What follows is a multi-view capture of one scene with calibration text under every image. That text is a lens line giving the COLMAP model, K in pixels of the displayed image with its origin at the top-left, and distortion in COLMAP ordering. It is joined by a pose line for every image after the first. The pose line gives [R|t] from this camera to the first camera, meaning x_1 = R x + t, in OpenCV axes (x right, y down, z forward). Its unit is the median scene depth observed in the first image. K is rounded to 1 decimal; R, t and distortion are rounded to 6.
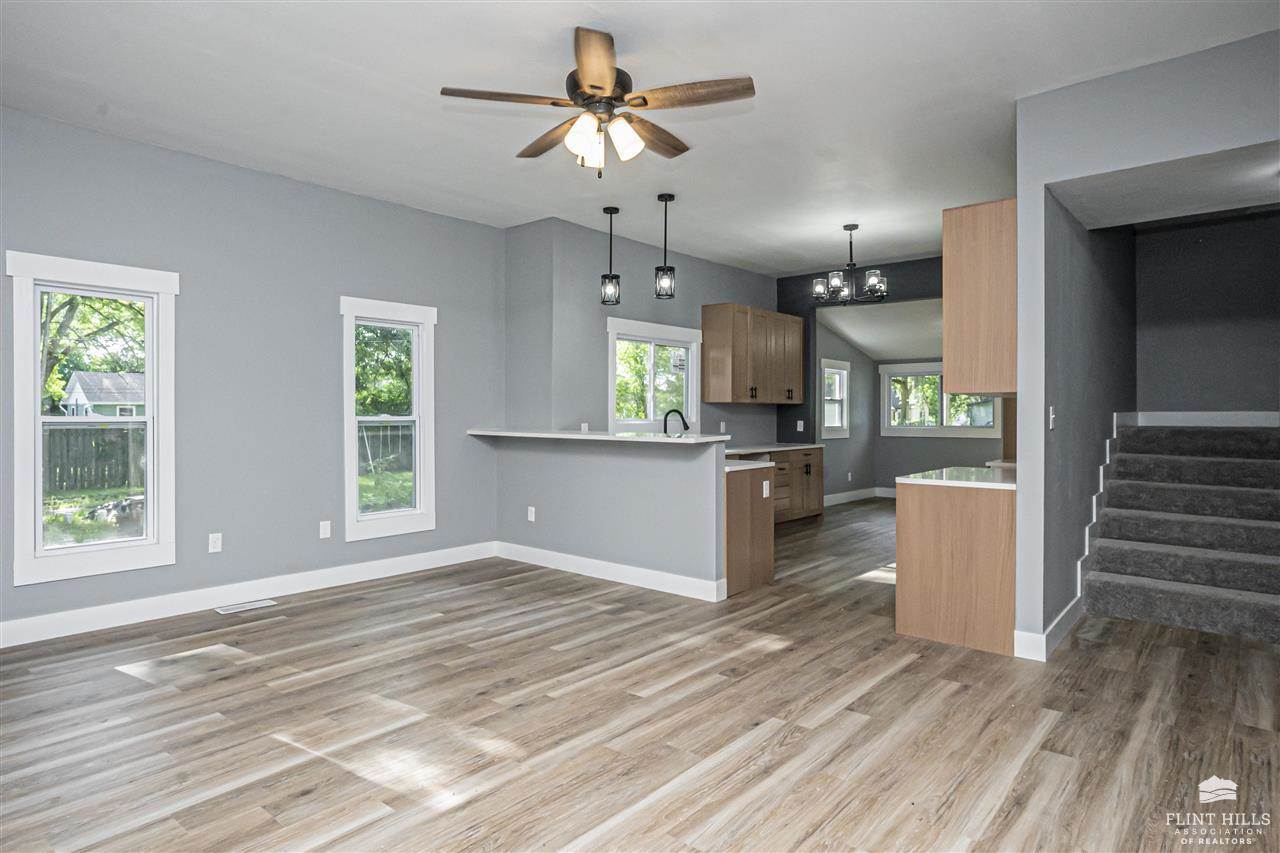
lens RADIAL K [[734.3, 0, 640.2], [0, 734.3, 421.9], [0, 0, 1]] dist [-0.002730, 0.003214]
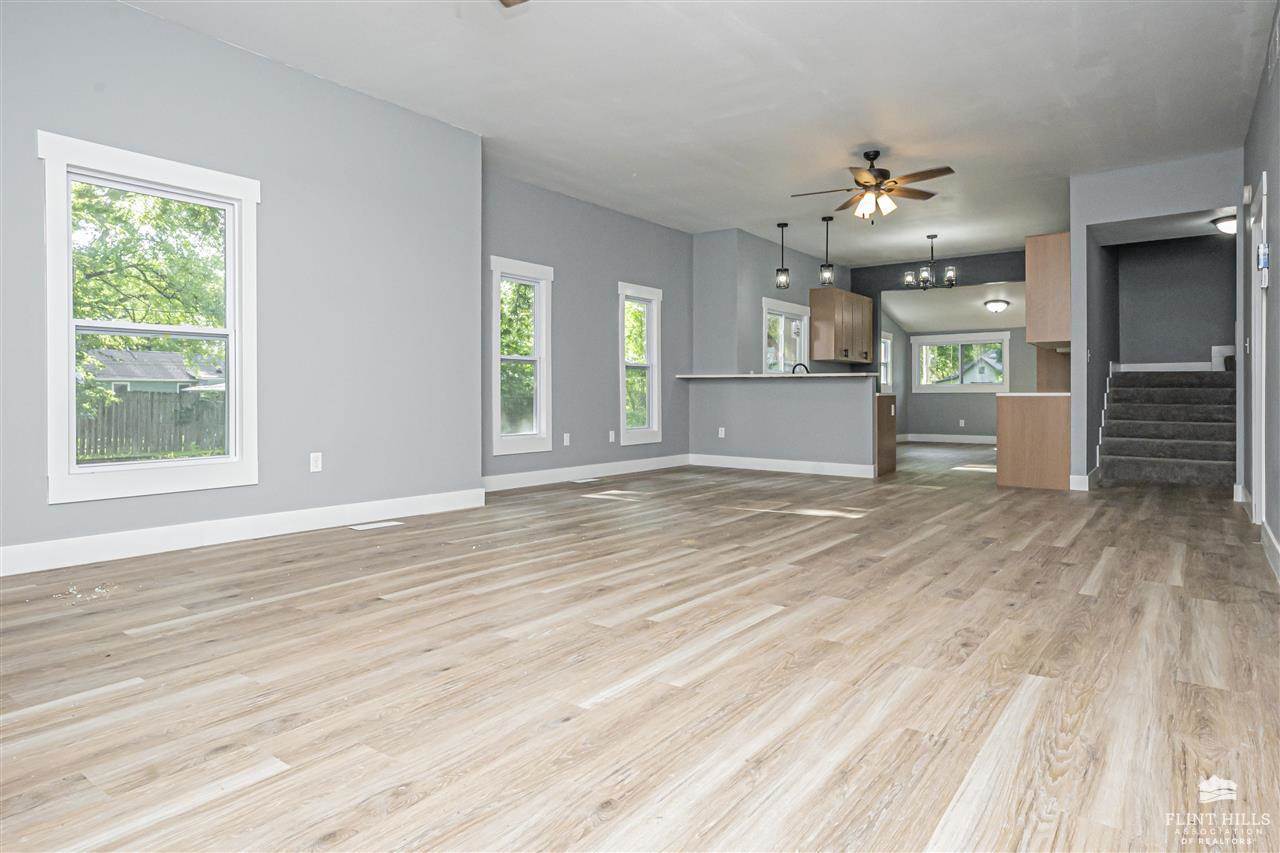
lens RADIAL K [[746.3, 0, 644.6], [0, 746.3, 398.4], [0, 0, 1]] dist [0.000052, 0.001123]
pose [[0.997905, -0.001858, 0.064666, -0.581630], [0.002305, 0.999974, -0.006837, 0.099688], [-0.064652, 0.006972, 0.997884, -0.676986]]
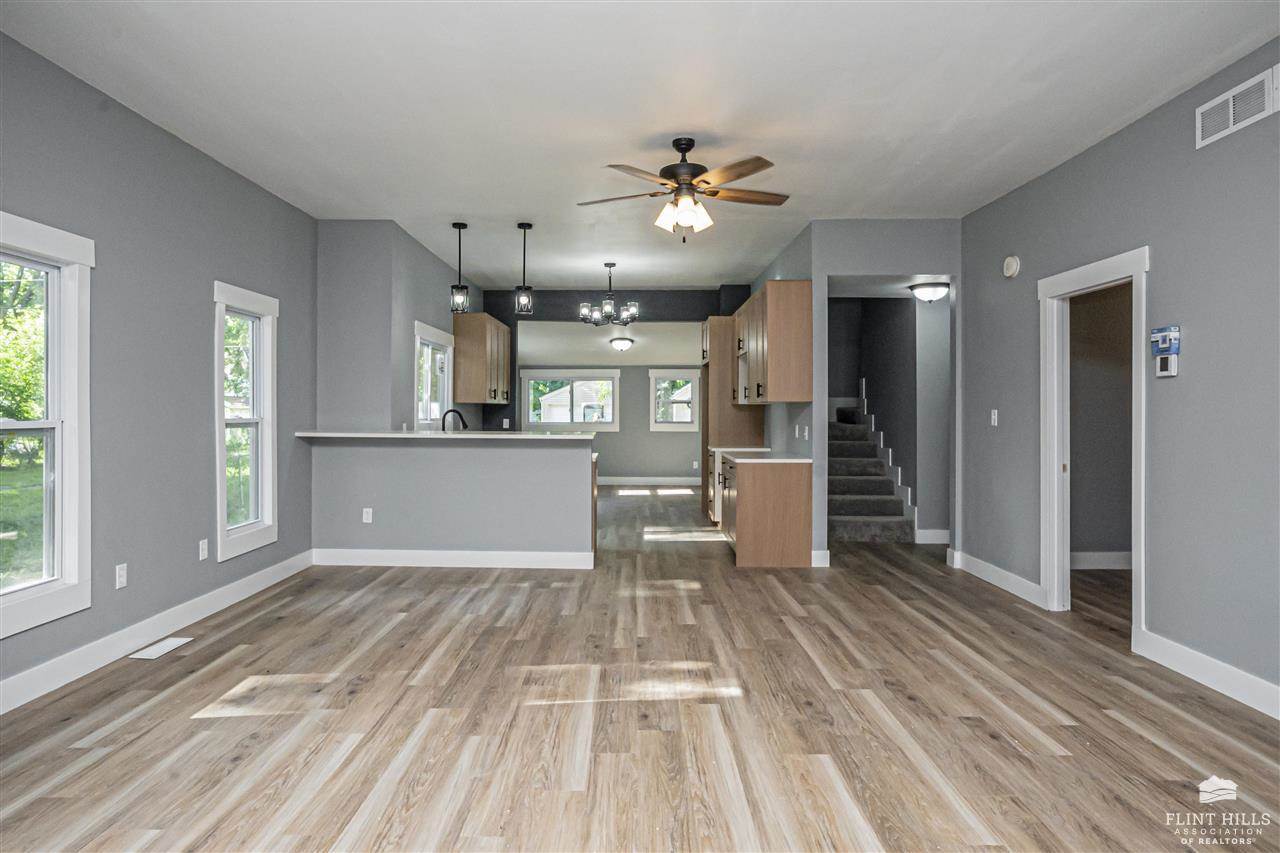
lens RADIAL K [[736.0, 0, 632.7], [0, 736.0, 413.5], [0, 0, 1]] dist [-0.019638, 0.022564]
pose [[0.768604, -0.001749, 0.639723, -0.747246], [0.004638, 0.999985, -0.002838, -0.011482], [-0.639708, 0.005148, 0.768601, 0.014524]]
